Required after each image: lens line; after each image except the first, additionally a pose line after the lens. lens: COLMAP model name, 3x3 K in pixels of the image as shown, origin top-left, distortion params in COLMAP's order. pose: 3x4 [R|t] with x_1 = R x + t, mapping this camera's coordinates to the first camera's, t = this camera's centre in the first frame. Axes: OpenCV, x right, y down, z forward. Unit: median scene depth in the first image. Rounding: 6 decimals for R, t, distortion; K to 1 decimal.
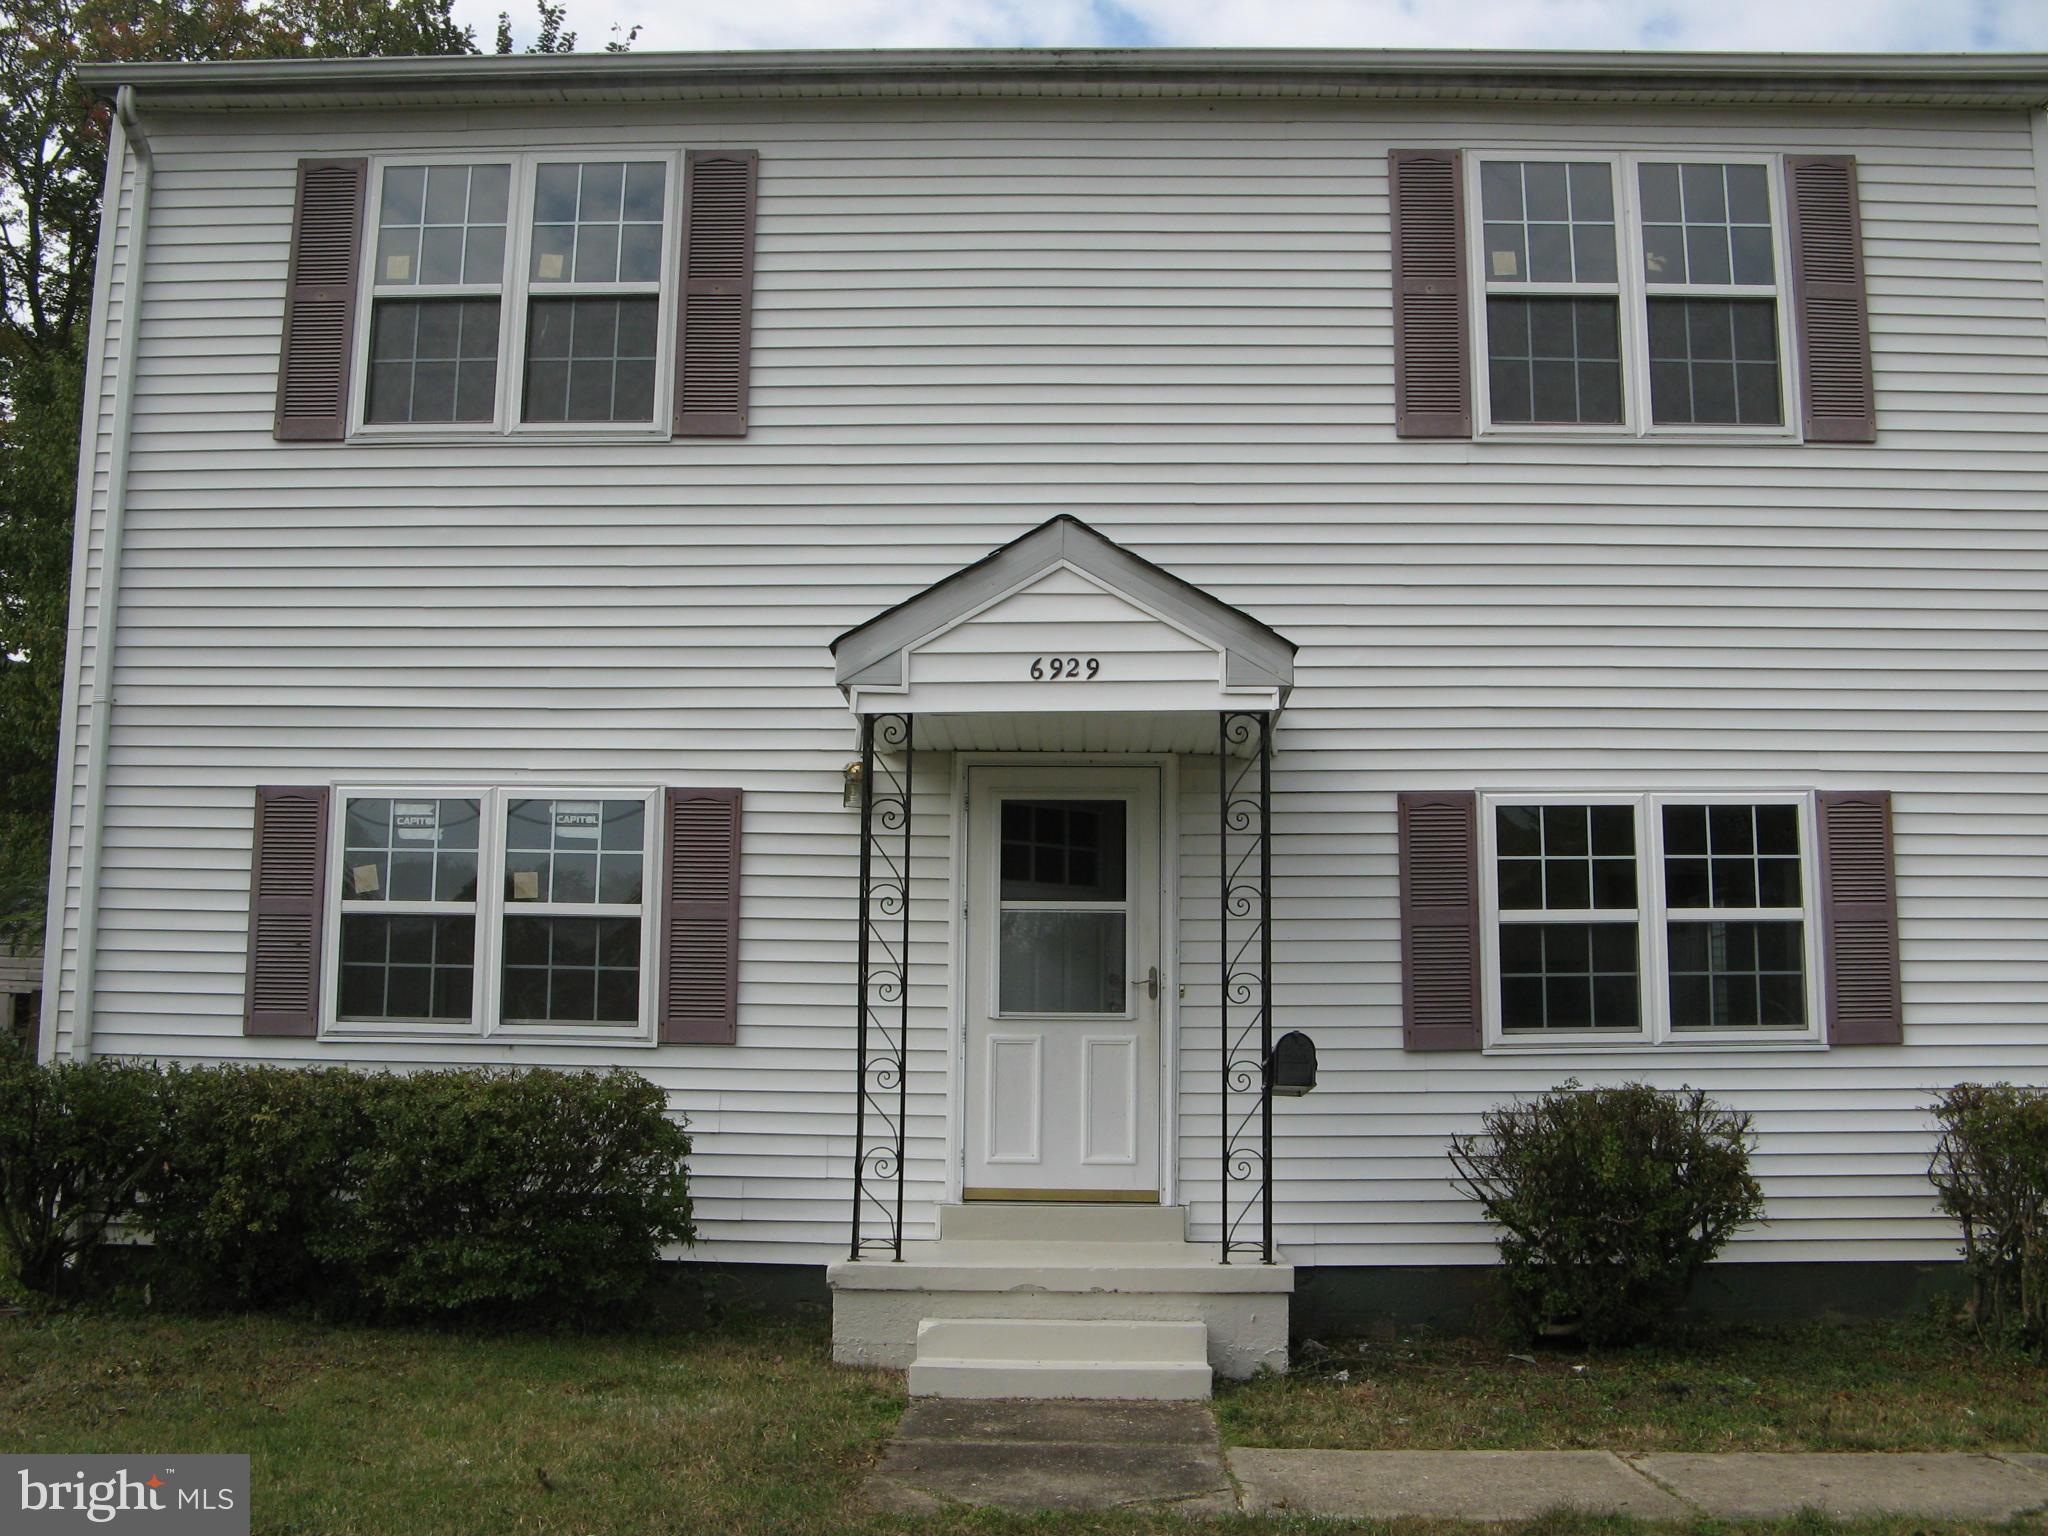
lens RADIAL K [[2099.5, 0, 1037.6], [0, 2099.5, 782.2], [0, 0, 1]] dist [-0.196373, 0.216109]
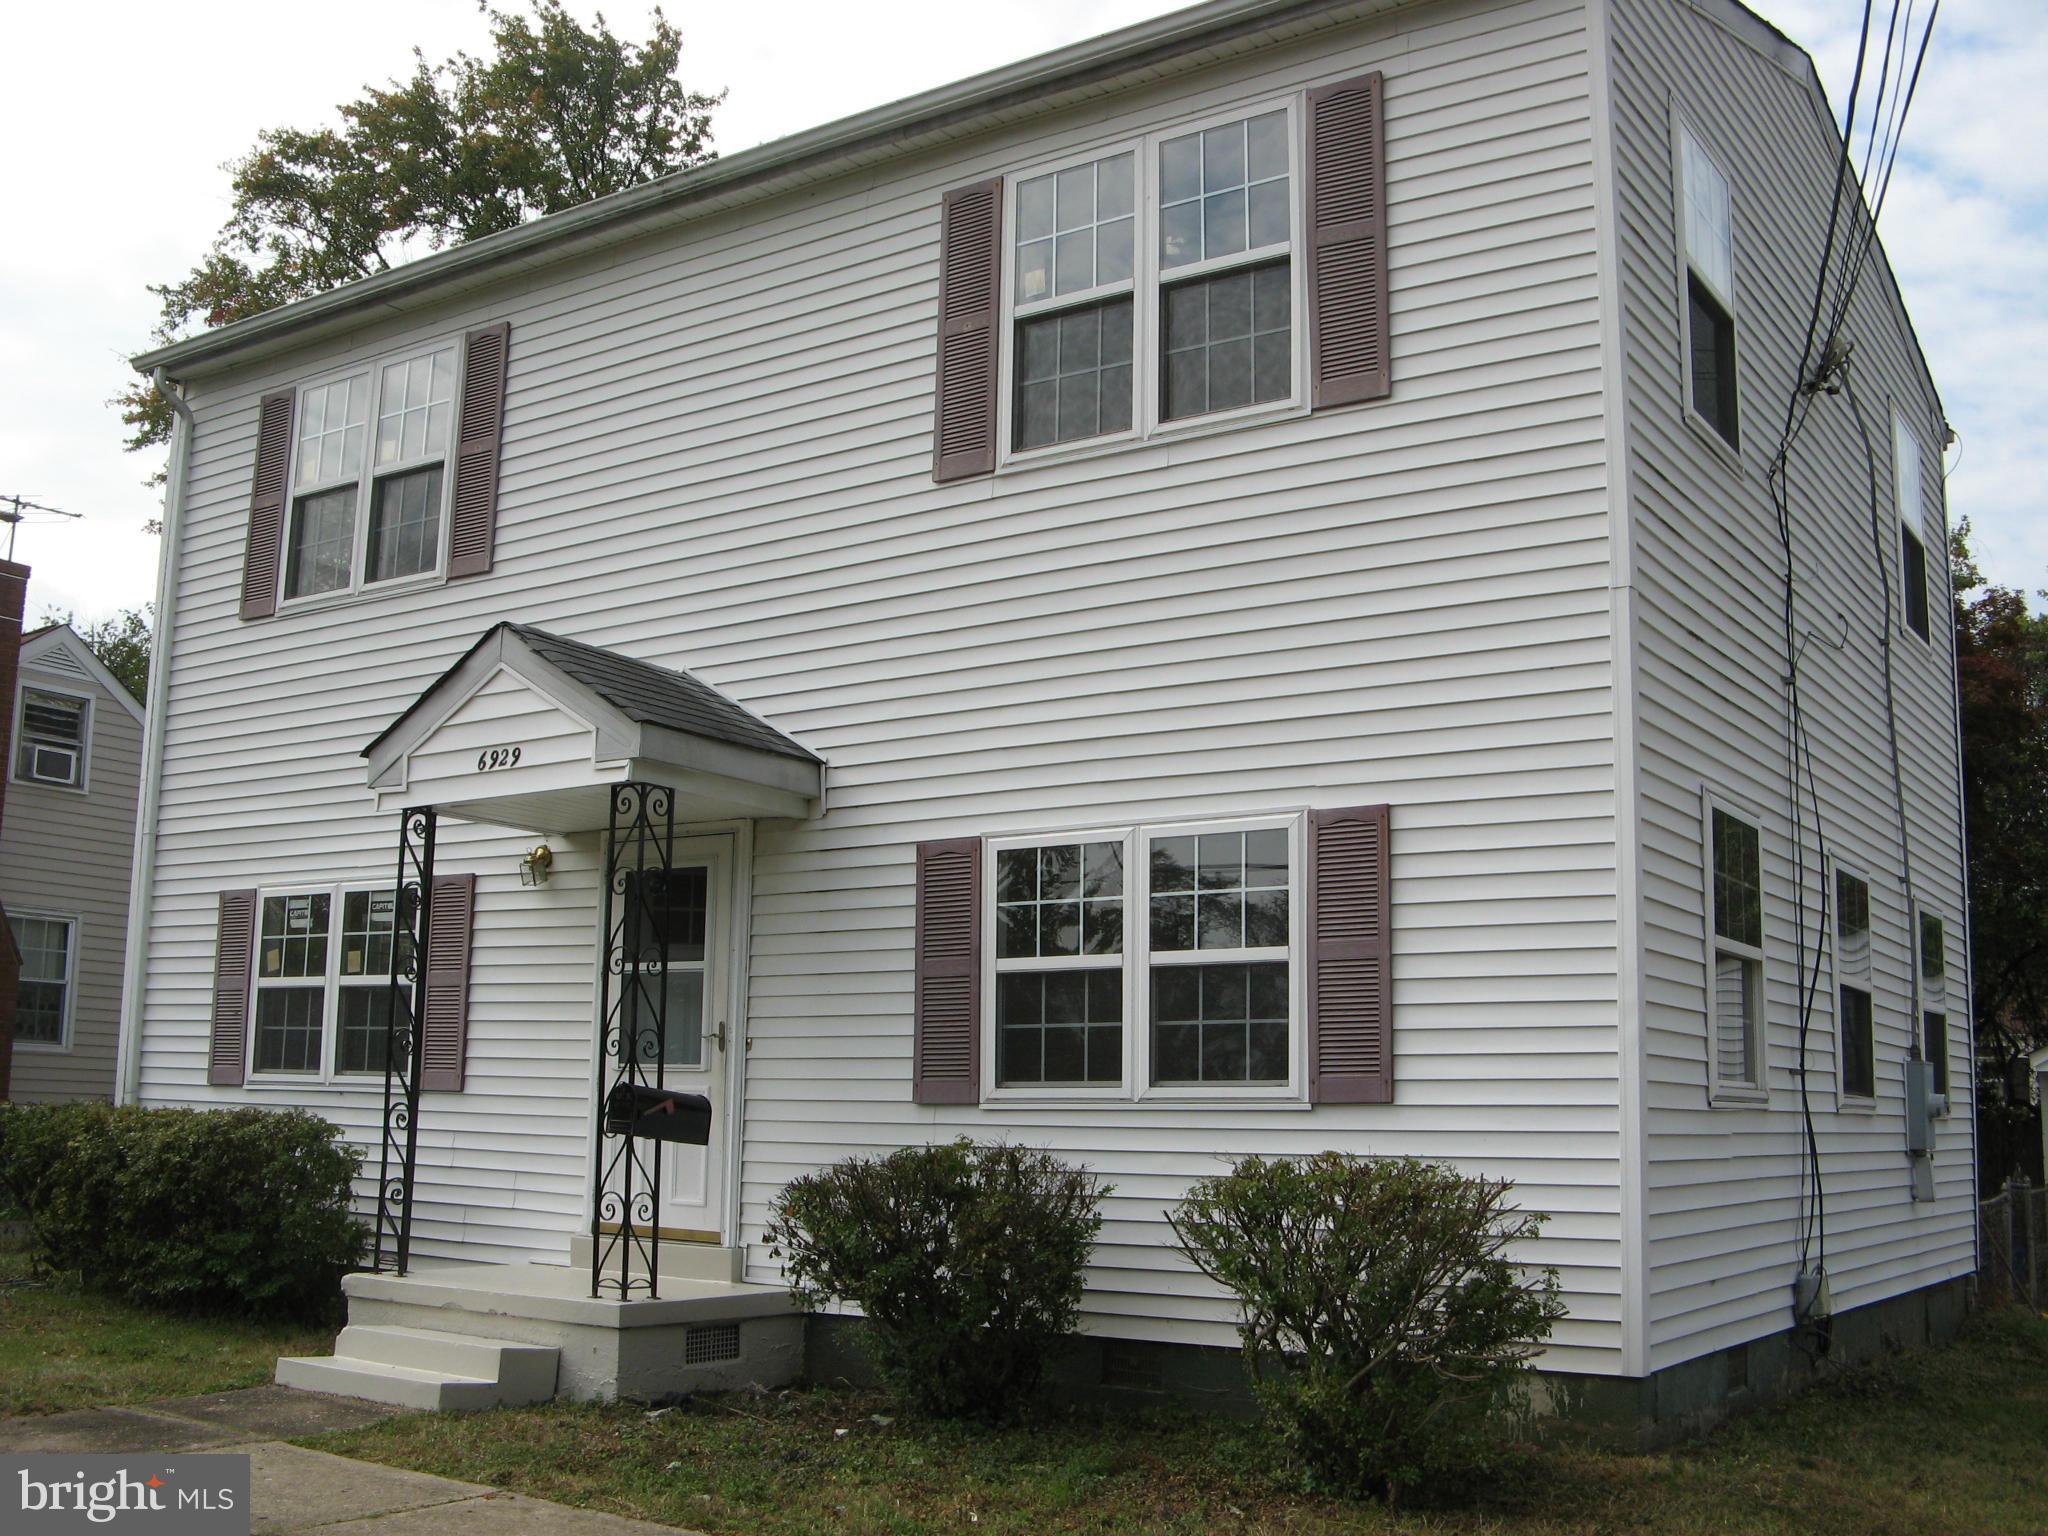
lens RADIAL K [[2099.5, 0, 1037.6], [0, 2099.5, 782.2], [0, 0, 1]] dist [-0.196373, 0.216109]
pose [[0.841864, -0.078392, -0.533966, 0.756321], [0.066119, 0.996923, -0.042113, 0.021894], [0.535624, 0.000148, 0.844456, 0.189063]]
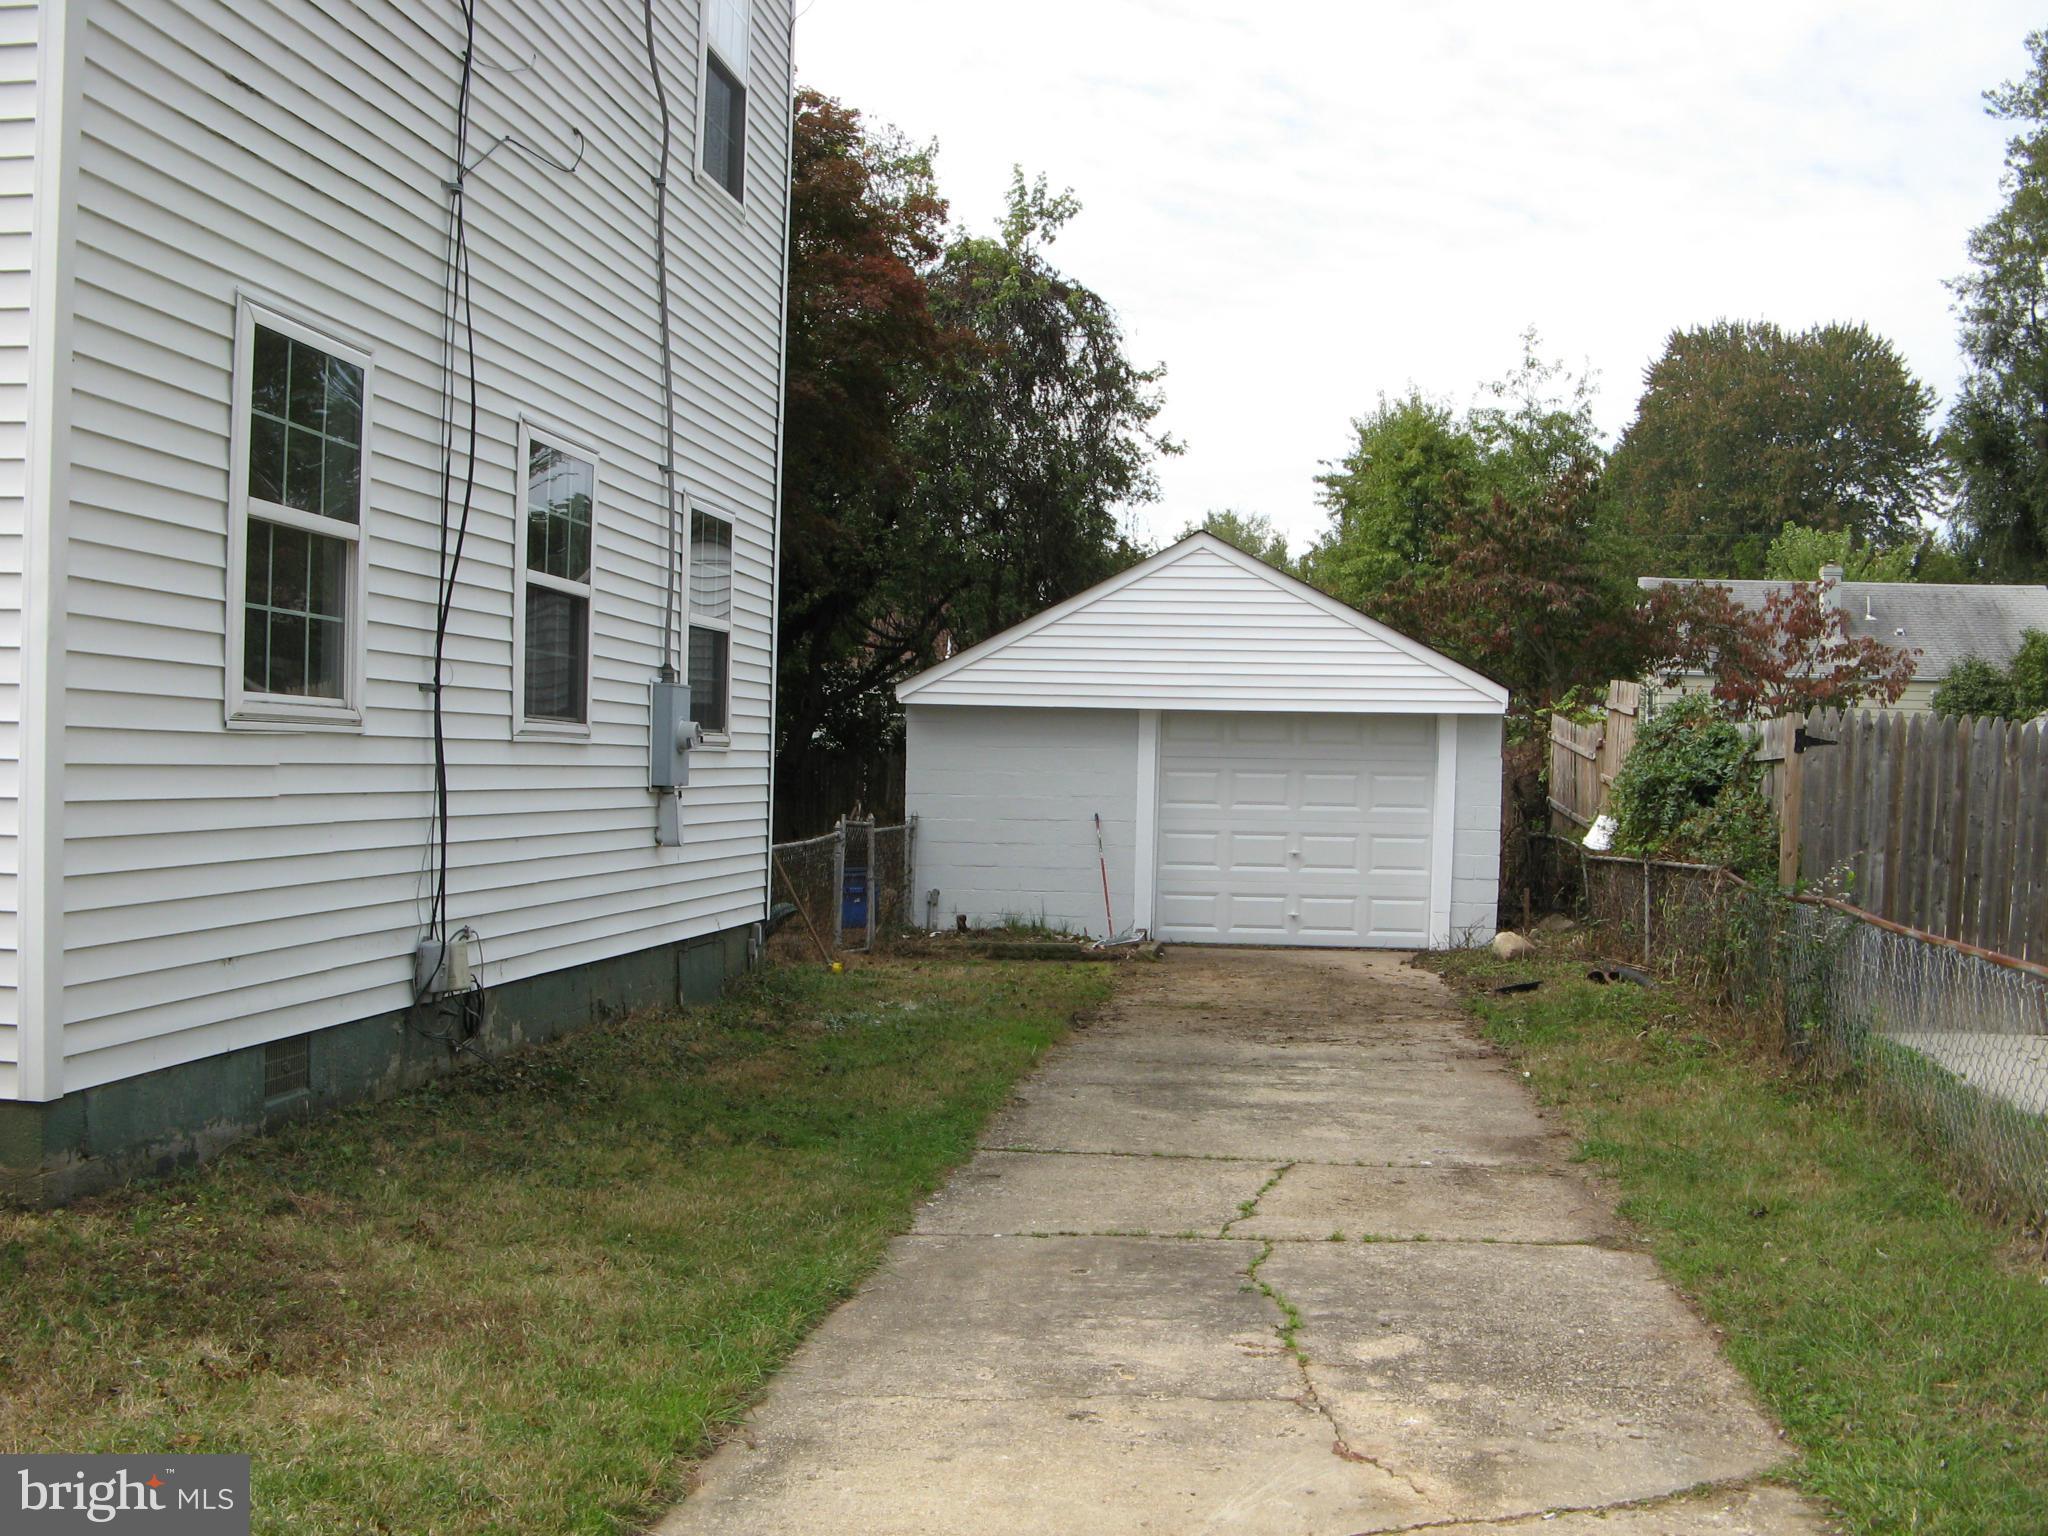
lens RADIAL K [[2099.5, 0, 1037.6], [0, 2099.5, 782.2], [0, 0, 1]] dist [-0.196373, 0.216109]
pose [[0.992828, 0.011713, -0.118979, 0.850622], [0.006523, 0.988399, 0.151740, 0.061889], [0.119376, -0.151428, 0.981233, 0.471037]]
